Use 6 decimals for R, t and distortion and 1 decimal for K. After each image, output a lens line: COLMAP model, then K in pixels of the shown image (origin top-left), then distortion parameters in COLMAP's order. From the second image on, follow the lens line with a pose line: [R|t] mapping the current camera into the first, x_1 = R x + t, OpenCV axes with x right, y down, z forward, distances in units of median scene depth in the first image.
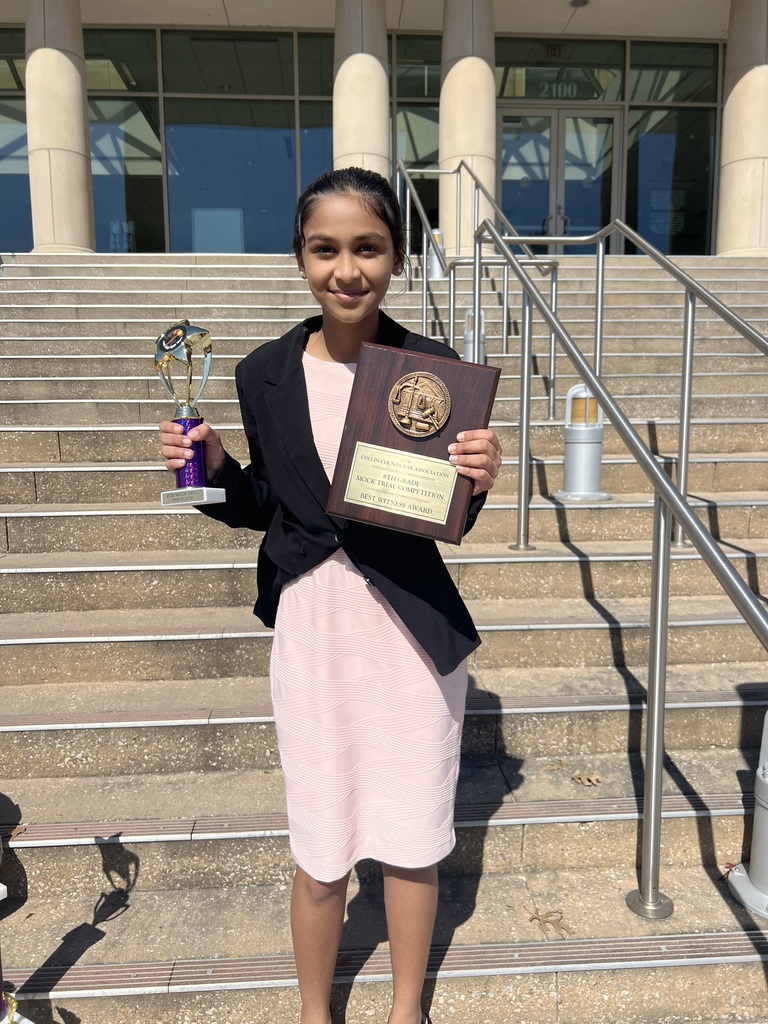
lens RADIAL K [[762.0, 0, 381.8], [0, 762.0, 511.4], [0, 0, 1]] dist [-0.001862, 0.000409]
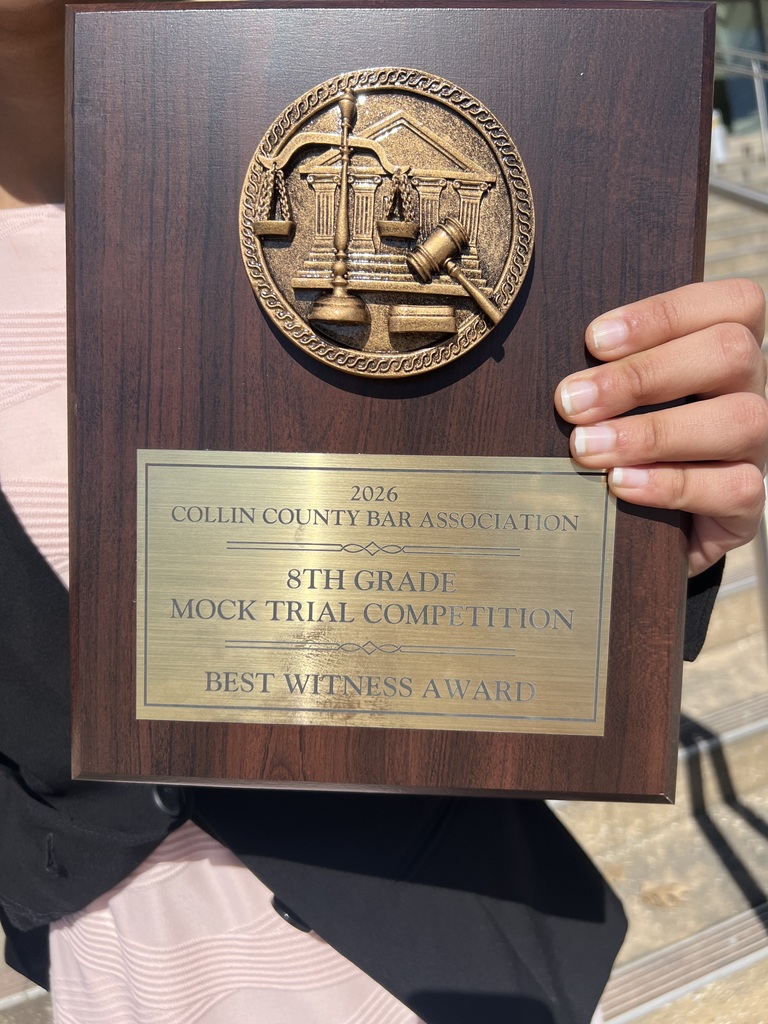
lens RADIAL K [[762.0, 0, 383.8], [0, 762.0, 519.1], [0, 0, 1]] dist [-0.001862, 0.000409]
pose [[0.963773, -0.210078, 0.164344, -0.003634], [0.206504, 0.977679, 0.038731, -0.067226], [-0.168812, -0.003390, 0.985642, 0.784431]]
